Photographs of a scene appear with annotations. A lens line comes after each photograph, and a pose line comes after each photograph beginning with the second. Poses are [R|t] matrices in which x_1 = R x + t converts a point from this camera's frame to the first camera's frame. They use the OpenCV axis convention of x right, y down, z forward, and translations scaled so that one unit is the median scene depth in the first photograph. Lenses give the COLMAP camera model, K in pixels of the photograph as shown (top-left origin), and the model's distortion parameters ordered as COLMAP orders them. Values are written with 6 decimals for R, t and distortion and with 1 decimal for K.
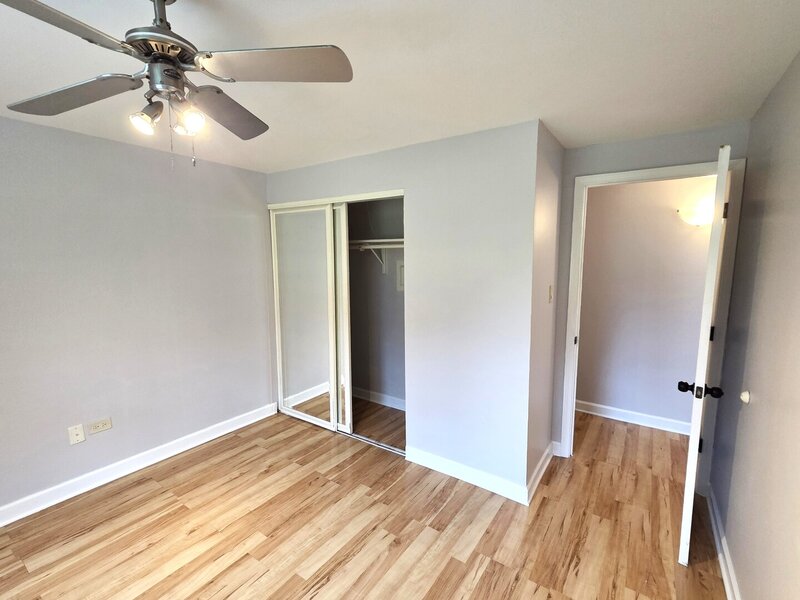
lens RADIAL K [[365.2, 0, 398.4], [0, 365.2, 304.1], [0, 0, 1]] dist [0.000642, 0.000566]
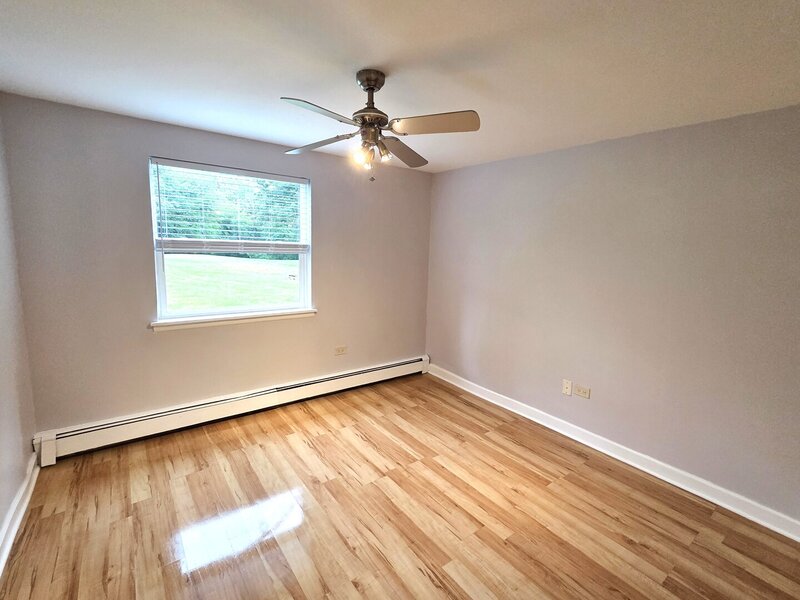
lens RADIAL K [[365.2, 0, 395.0], [0, 365.2, 298.2], [0, 0, 1]] dist [0.000642, 0.000566]
pose [[-0.307751, 0.131580, -0.942325, 0.464903], [-0.163061, 0.968445, 0.188481, -0.085044], [0.937390, 0.211662, -0.276585, 0.749069]]
